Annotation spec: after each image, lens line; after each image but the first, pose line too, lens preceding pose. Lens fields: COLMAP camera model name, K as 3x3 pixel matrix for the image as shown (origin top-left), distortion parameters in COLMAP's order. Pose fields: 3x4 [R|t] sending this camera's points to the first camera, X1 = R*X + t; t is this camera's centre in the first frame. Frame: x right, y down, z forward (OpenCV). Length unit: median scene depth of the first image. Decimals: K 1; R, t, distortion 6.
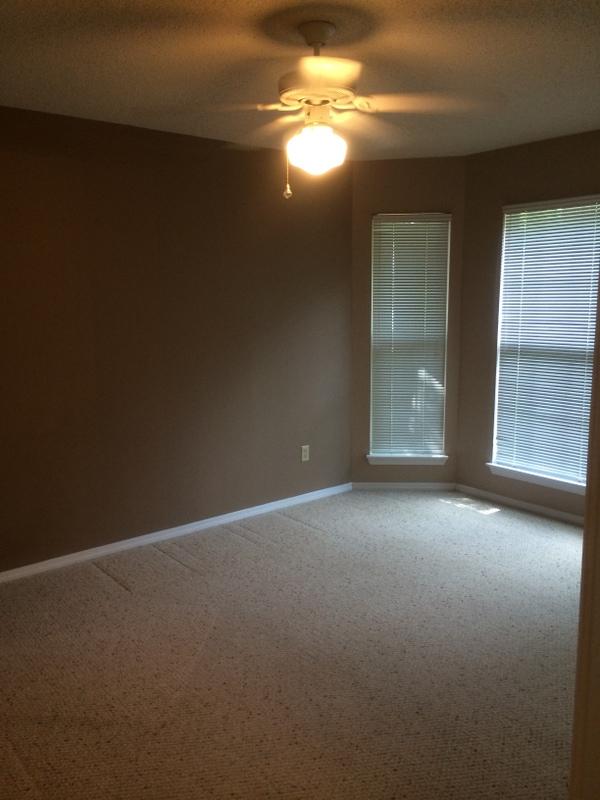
lens RADIAL K [[692.8, 0, 306.6], [0, 692.8, 401.2], [0, 0, 1]] dist [0.079012, -0.111611]
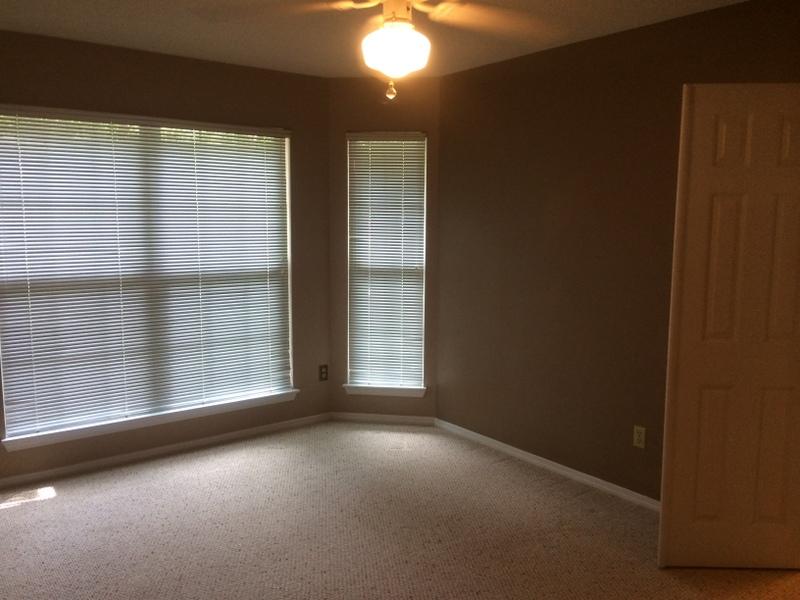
lens RADIAL K [[692.8, 0, 377.8], [0, 692.8, 299.4], [0, 0, 1]] dist [0.079012, -0.111611]
pose [[0.043824, -0.113760, 0.992541, -0.468471], [0.151062, 0.982827, 0.105977, -0.081297], [-0.987552, 0.145291, 0.060256, 0.546486]]
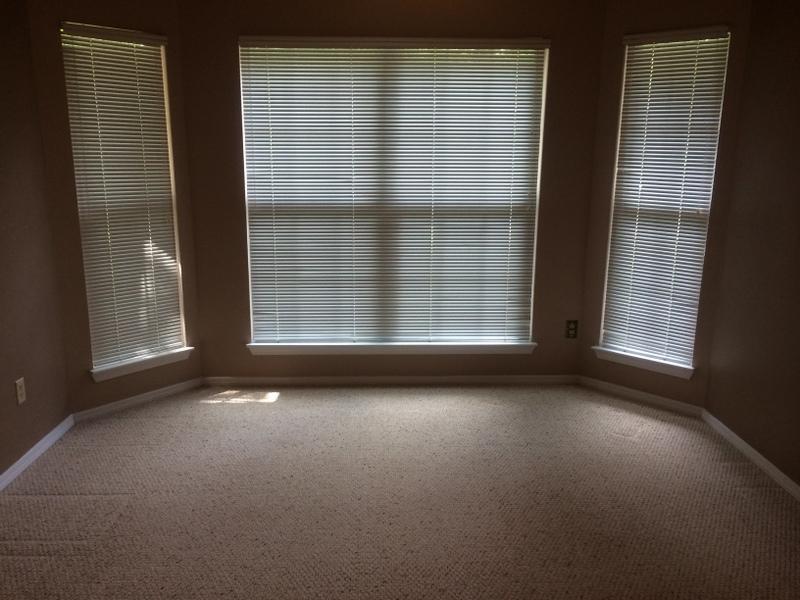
lens RADIAL K [[692.8, 0, 401.2], [0, 692.8, 302.0], [0, 0, 1]] dist [0.079012, -0.111611]
pose [[0.616413, -0.169865, 0.768883, -0.279387], [0.115370, 0.985400, 0.125207, -0.048696], [-0.778925, 0.011527, 0.627011, 0.322947]]
